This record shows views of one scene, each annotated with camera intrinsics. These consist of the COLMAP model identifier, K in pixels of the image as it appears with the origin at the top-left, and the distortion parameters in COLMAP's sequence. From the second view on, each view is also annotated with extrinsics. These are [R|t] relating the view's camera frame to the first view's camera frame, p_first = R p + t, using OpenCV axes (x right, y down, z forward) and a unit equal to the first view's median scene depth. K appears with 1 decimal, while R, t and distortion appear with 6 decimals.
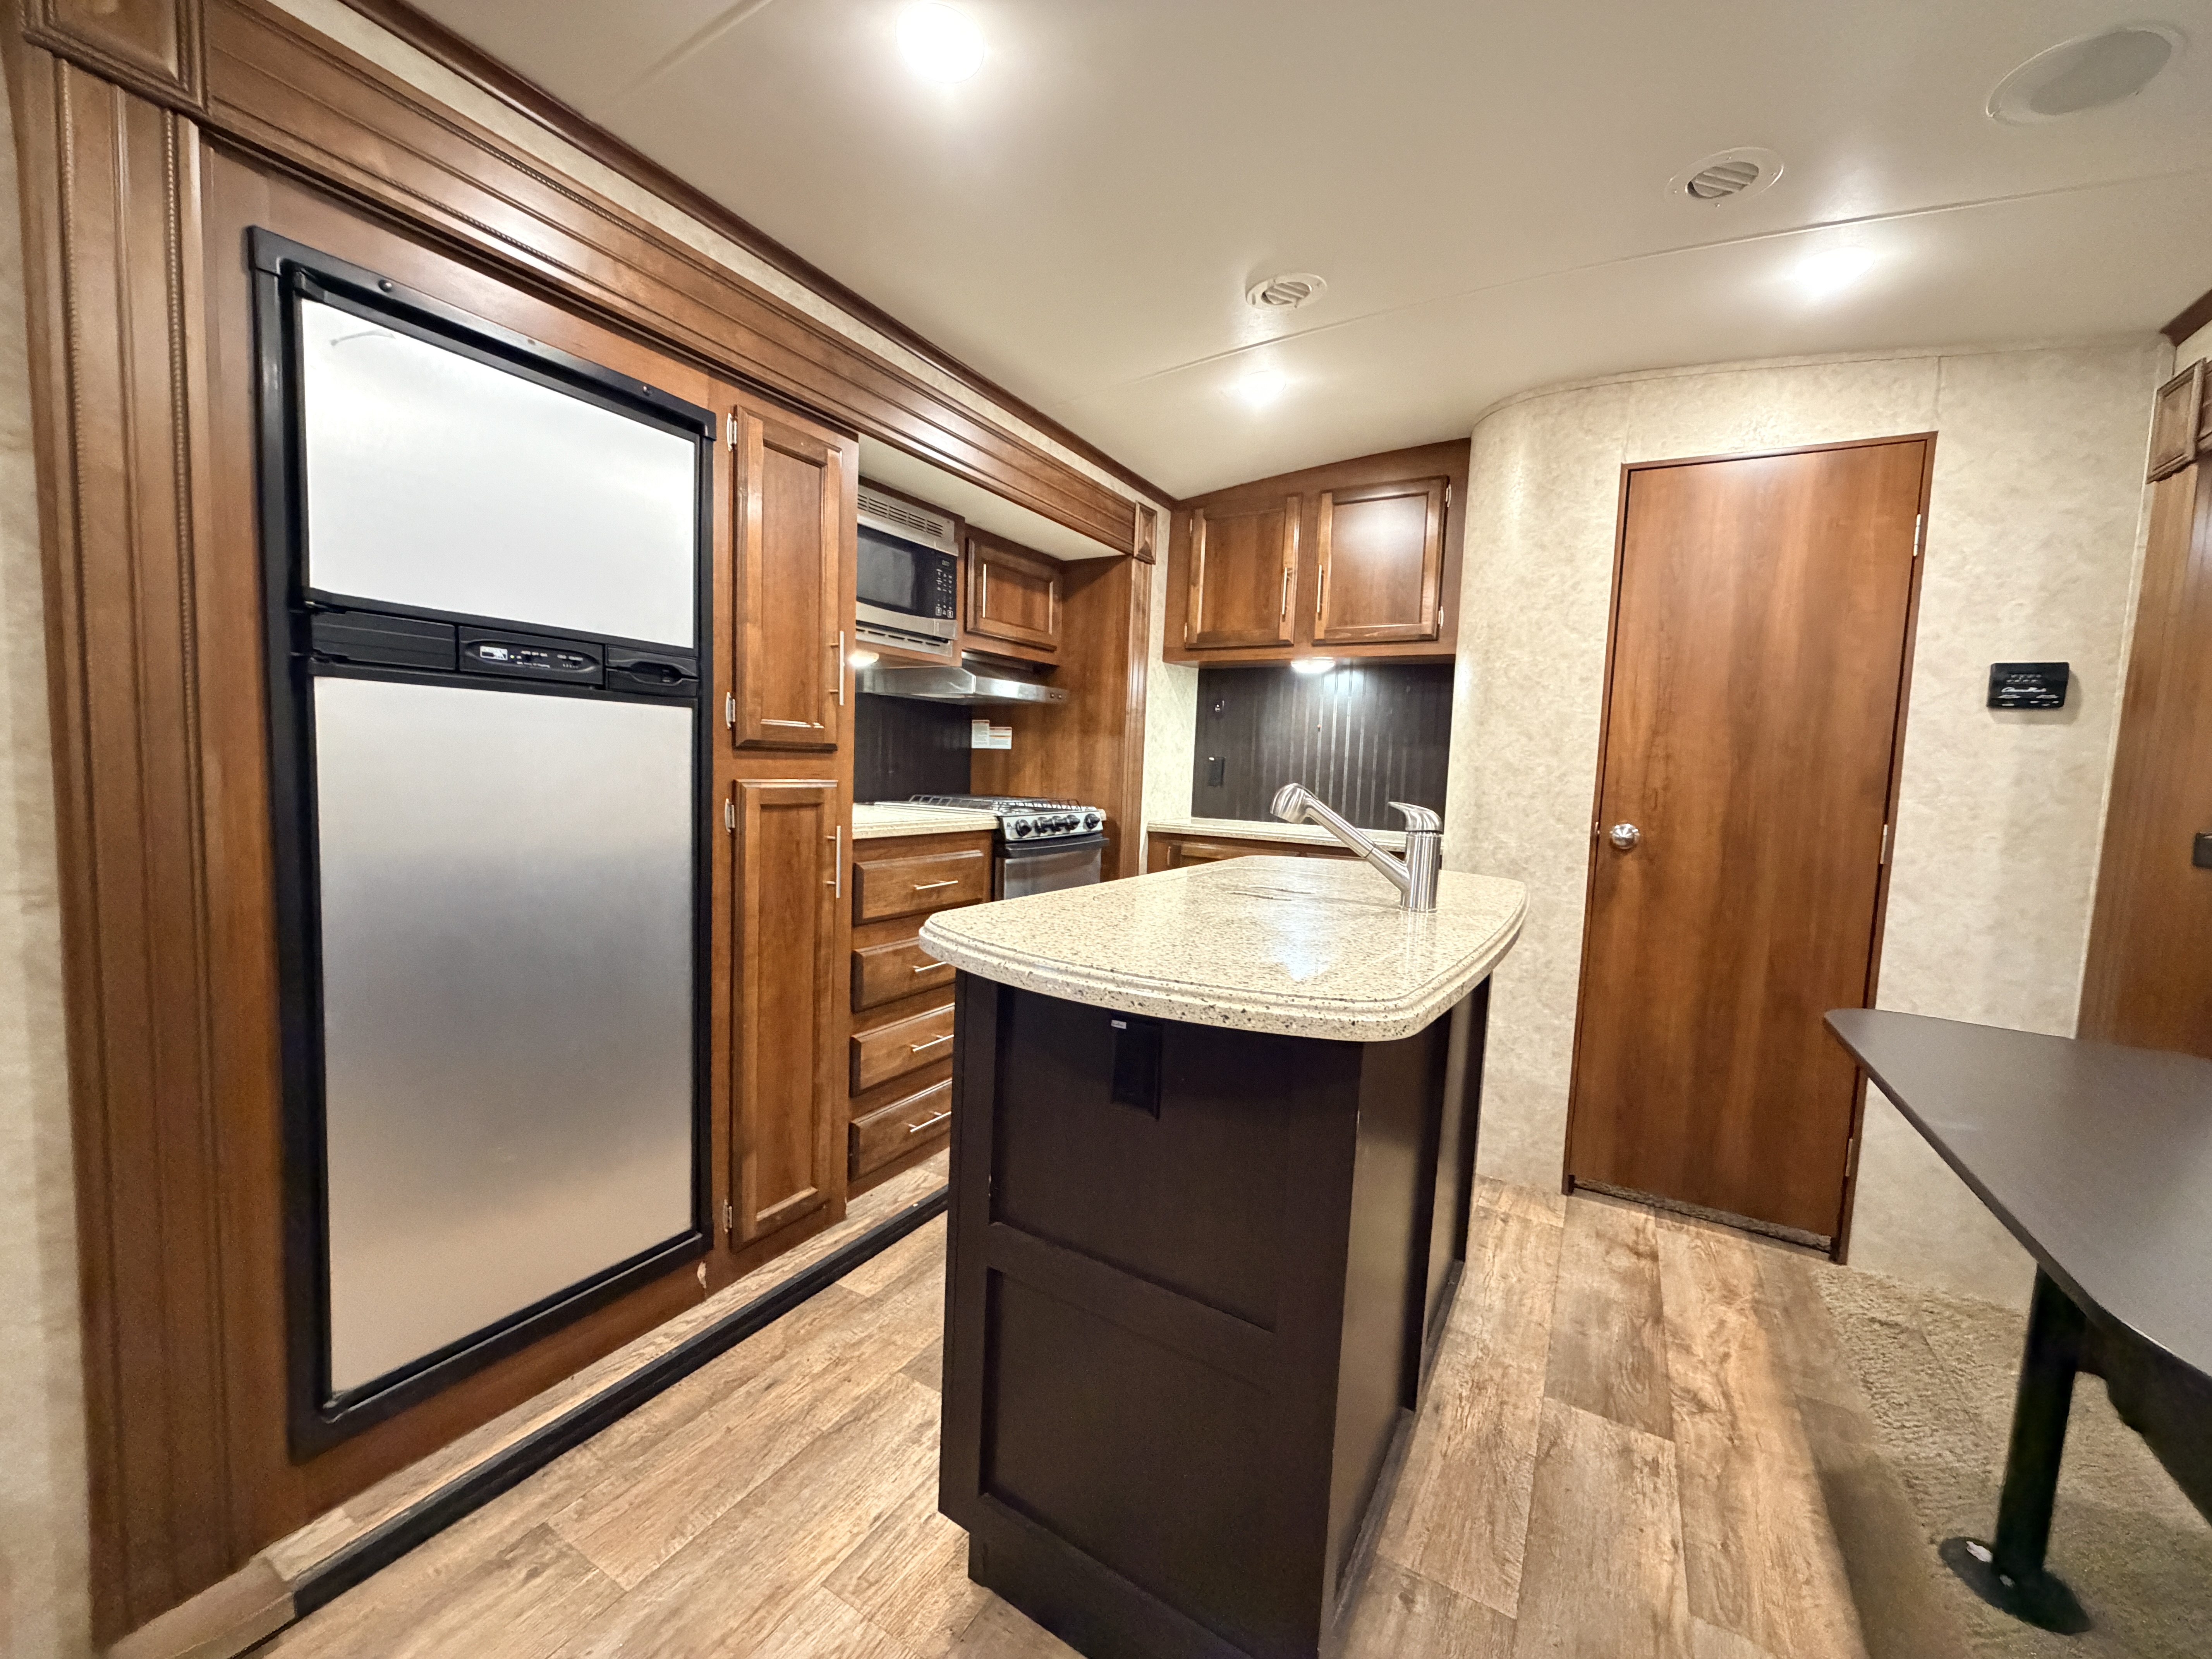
lens RADIAL K [[881.7, 0, 1100.7], [0, 881.7, 829.0], [0, 0, 1]] dist [0.000329, 0.000116]
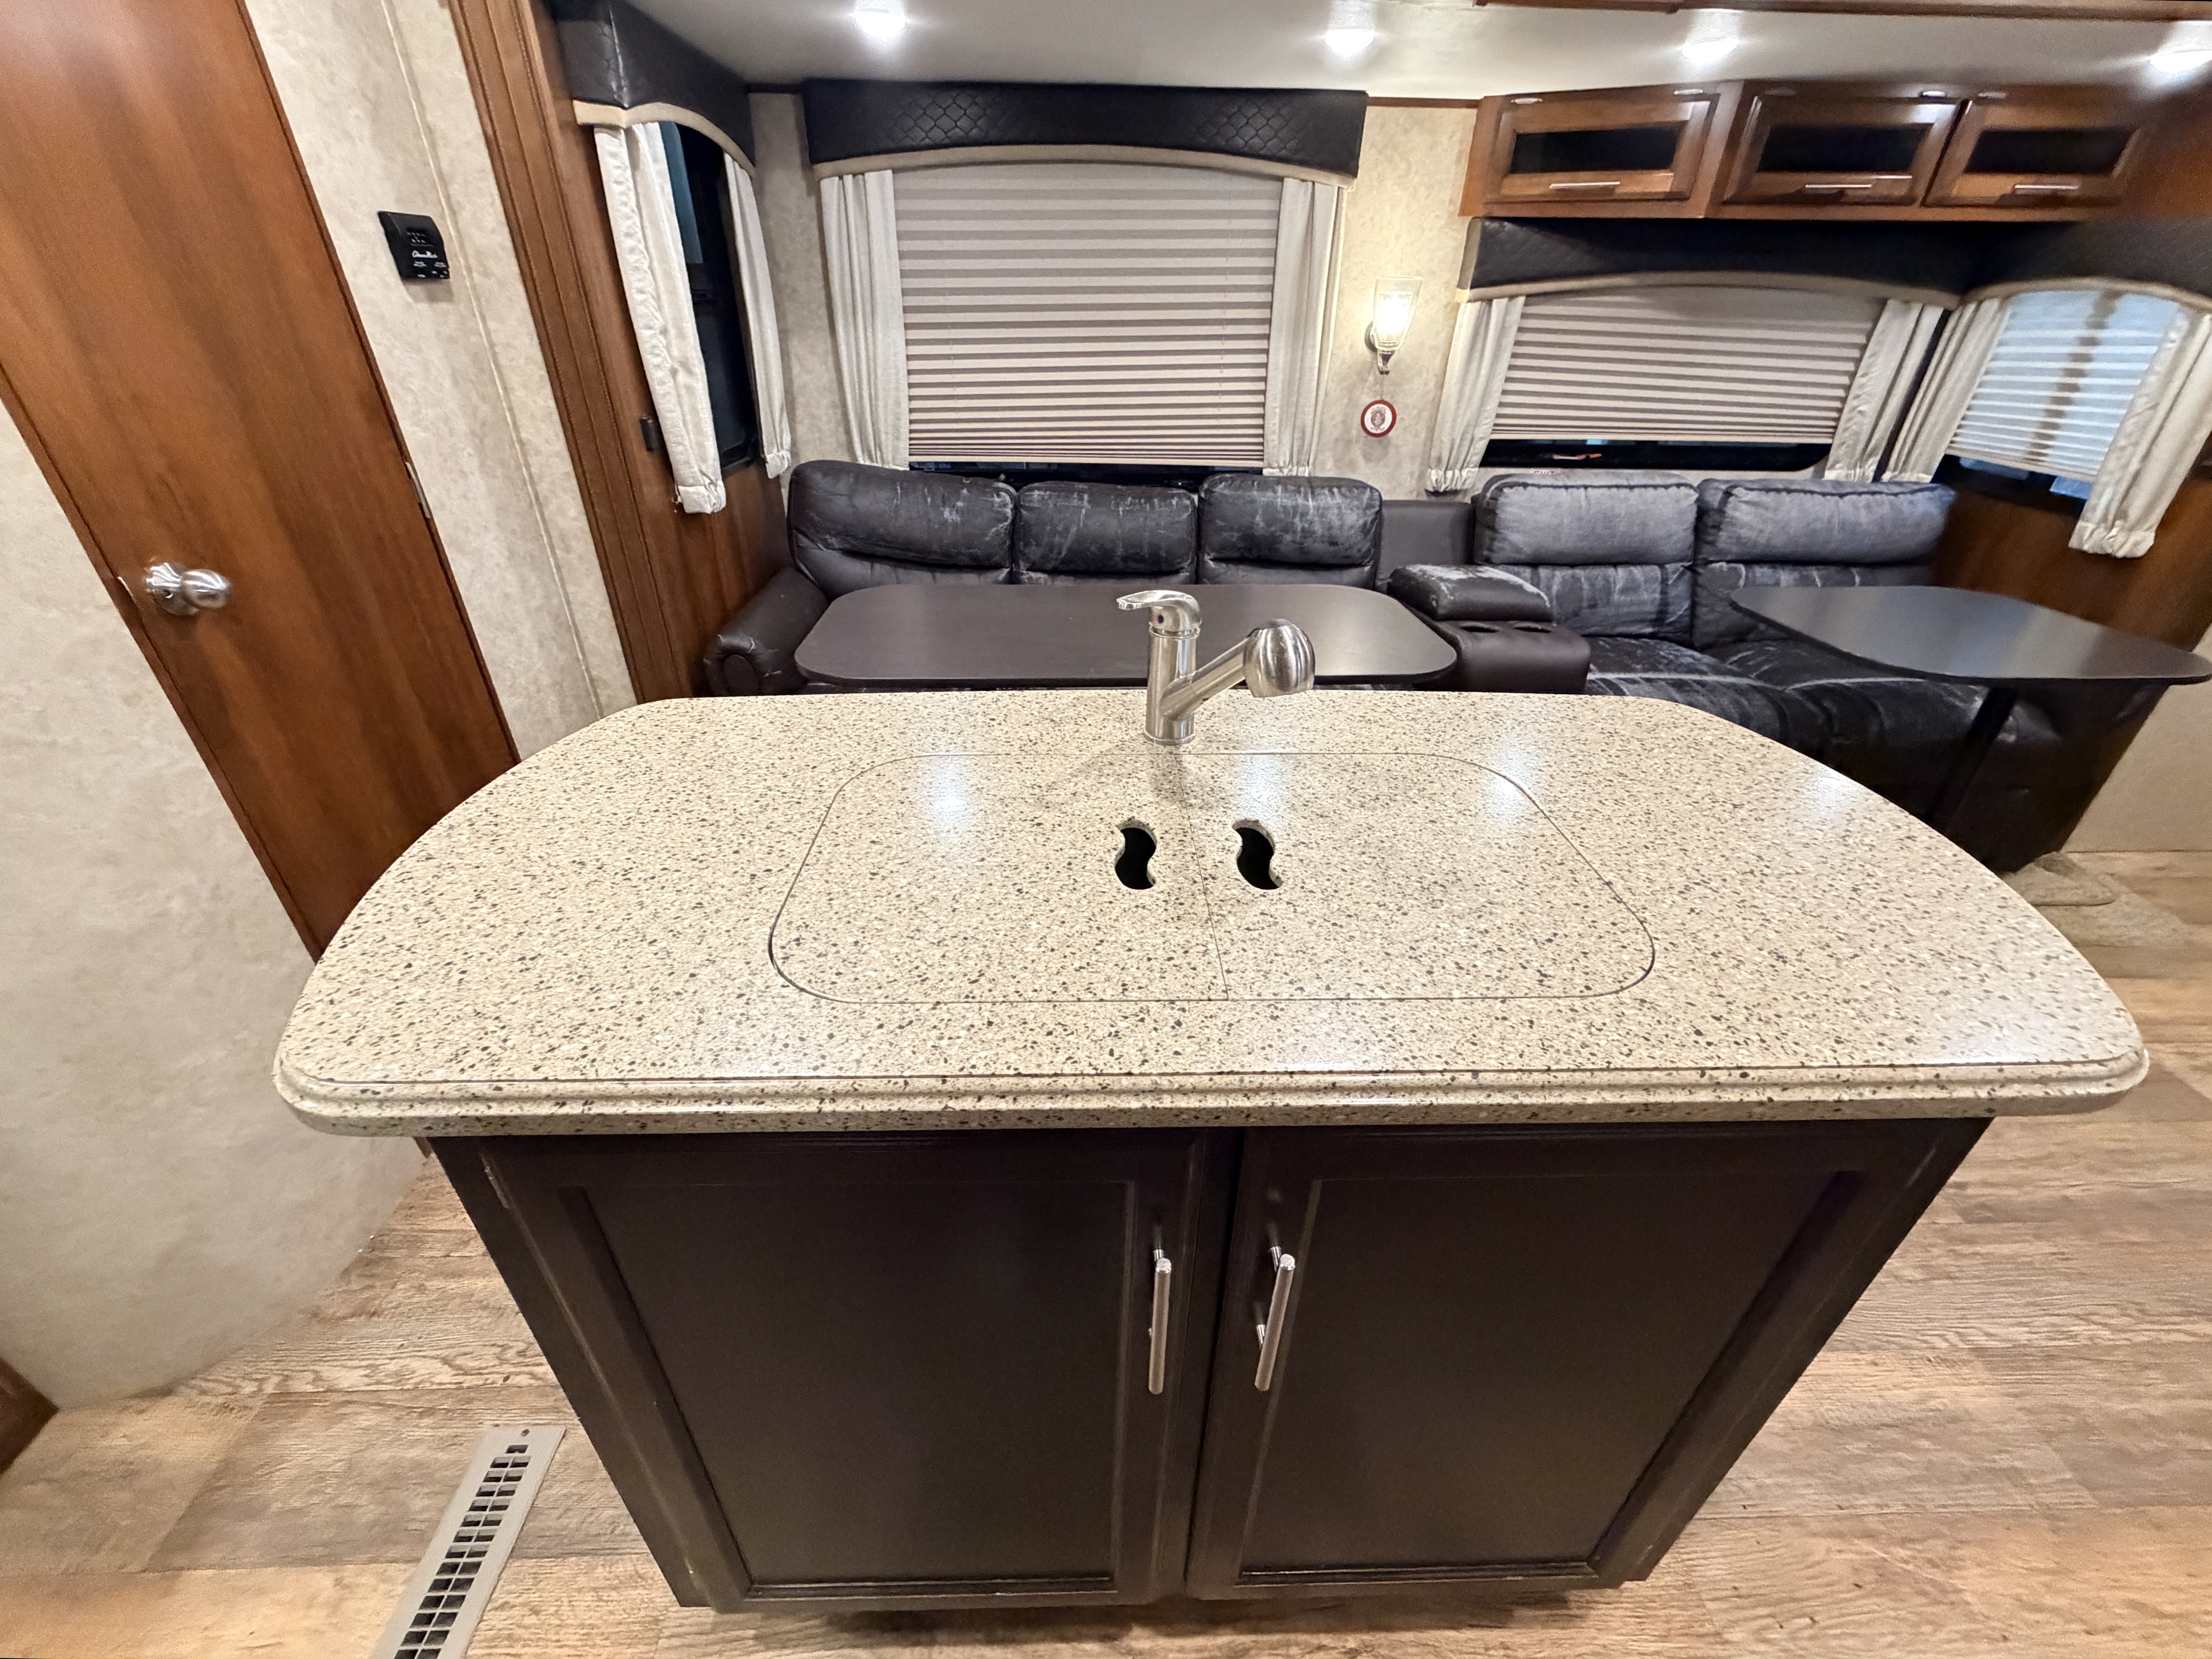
lens RADIAL K [[900.4, 0, 1102.3], [0, 900.4, 829.1], [0, 0, 1]] dist [0.000379, 0.000137]
pose [[-0.531773, -0.480267, 0.697540, -0.089787], [0.031108, 0.812018, 0.582803, -0.161151], [-0.846316, 0.331617, -0.416869, 0.834604]]
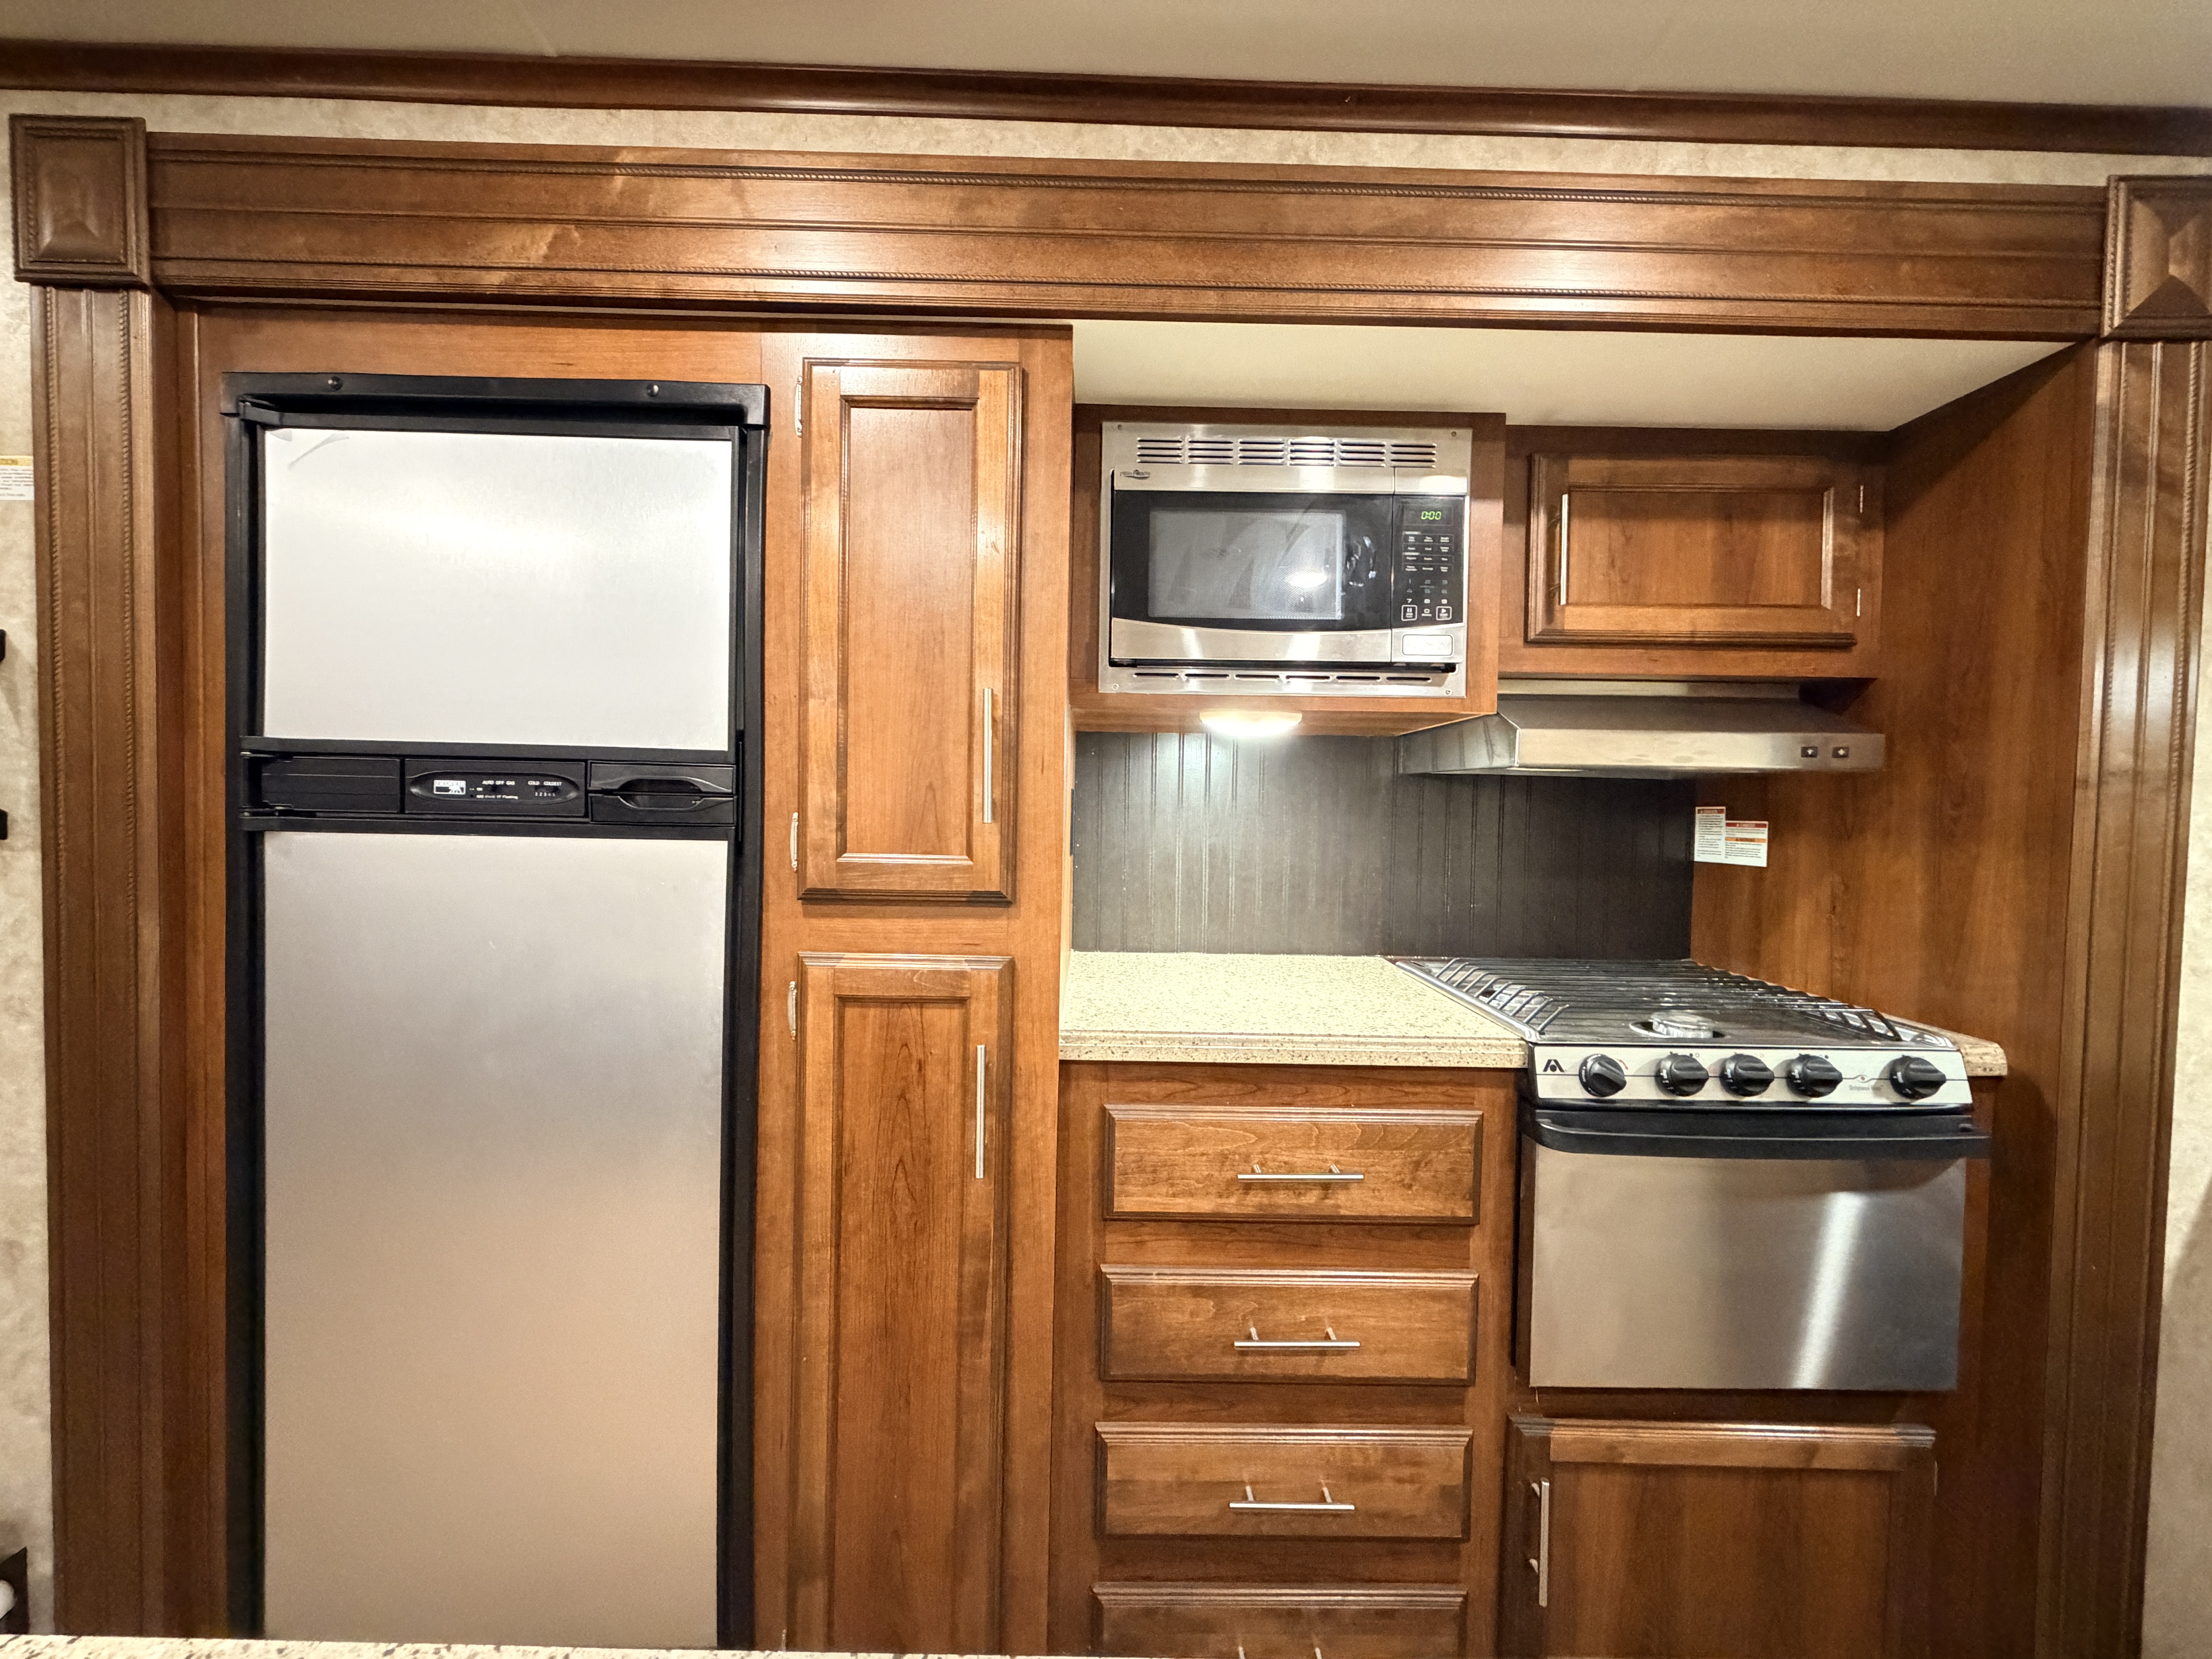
lens RADIAL K [[881.7, 0, 1100.7], [0, 881.7, 829.0], [0, 0, 1]] dist [0.000329, 0.000116]
pose [[0.514681, -0.005027, -0.857367, 0.171661], [-0.064015, 0.996966, -0.044273, -0.096970], [0.854989, 0.077671, 0.512798, 0.647182]]
